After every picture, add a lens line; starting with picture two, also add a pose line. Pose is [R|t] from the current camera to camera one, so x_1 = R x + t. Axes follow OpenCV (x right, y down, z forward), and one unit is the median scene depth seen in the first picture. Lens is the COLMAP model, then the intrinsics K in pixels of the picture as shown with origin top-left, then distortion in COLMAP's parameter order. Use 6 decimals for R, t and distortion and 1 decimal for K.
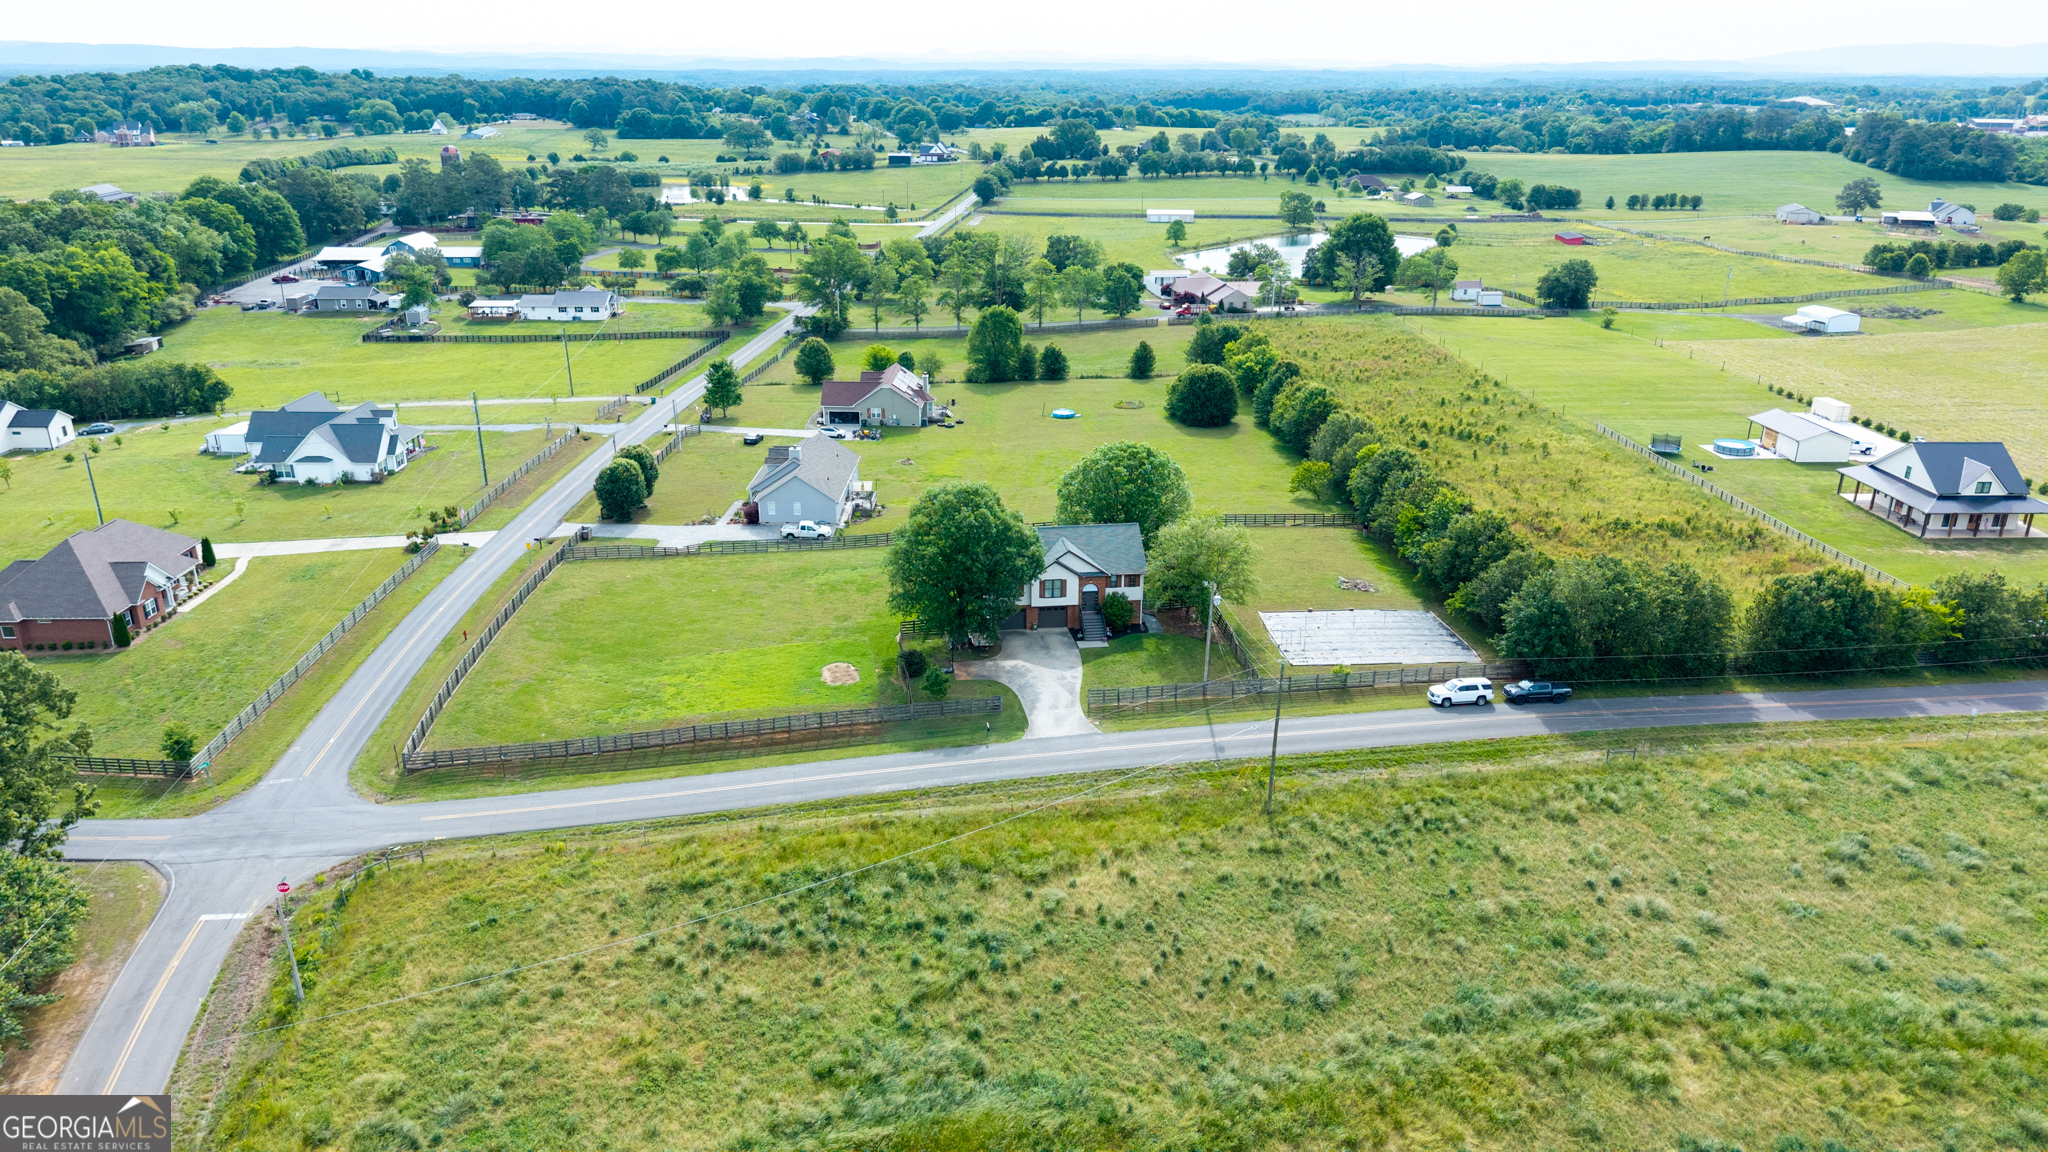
lens RADIAL K [[1437.5, 0, 1024.4], [0, 1437.5, 575.6], [0, 0, 1]] dist [0.000393, -0.012632]
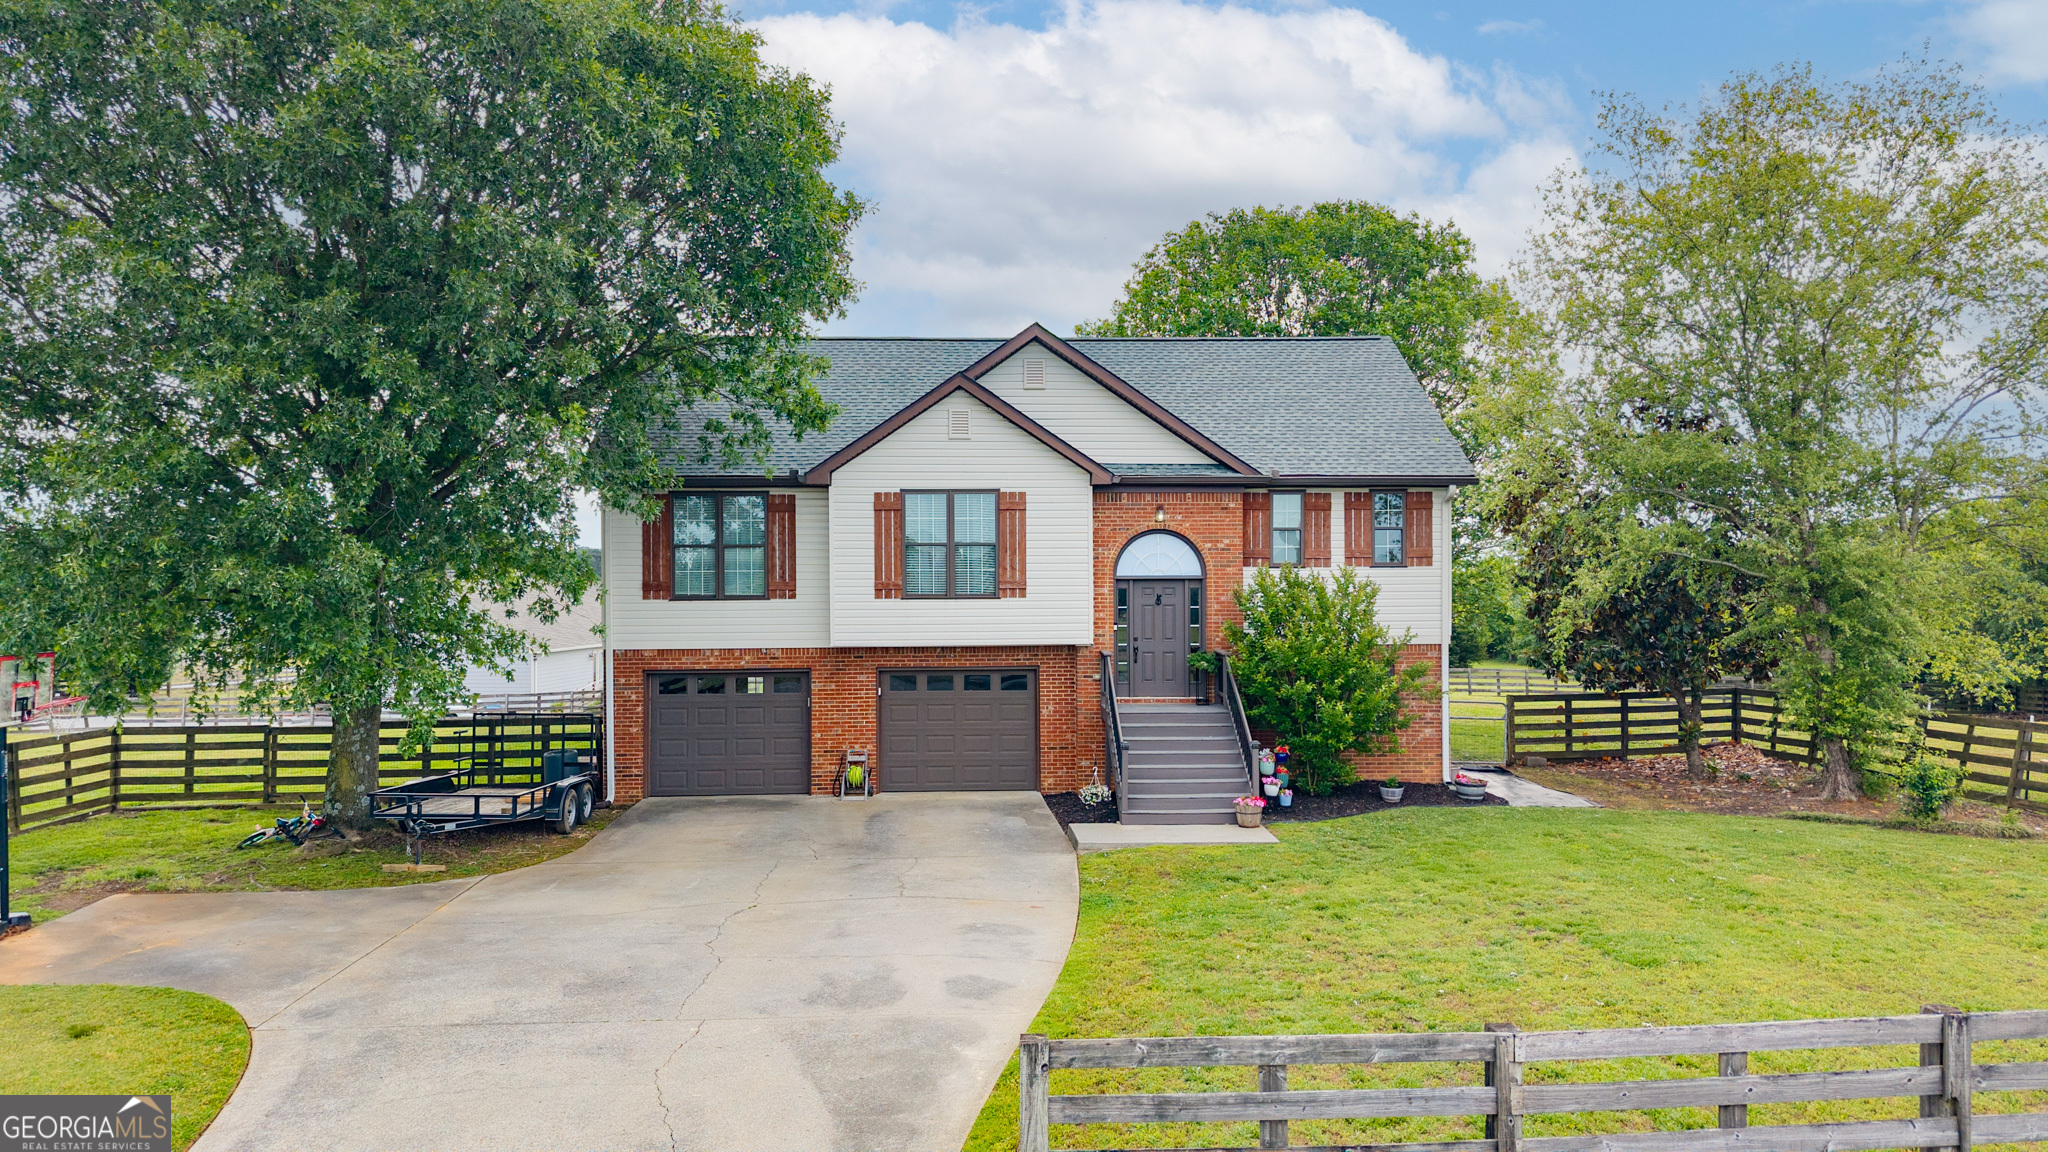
lens RADIAL K [[1437.5, 0, 1024.2], [0, 1437.5, 577.1], [0, 0, 1]] dist [0.000393, -0.012632]
pose [[0.994467, -0.013116, -0.104227, 0.047829], [-0.024092, 0.937255, -0.347810, 0.075580], [0.102250, 0.348397, 0.931754, 0.831102]]
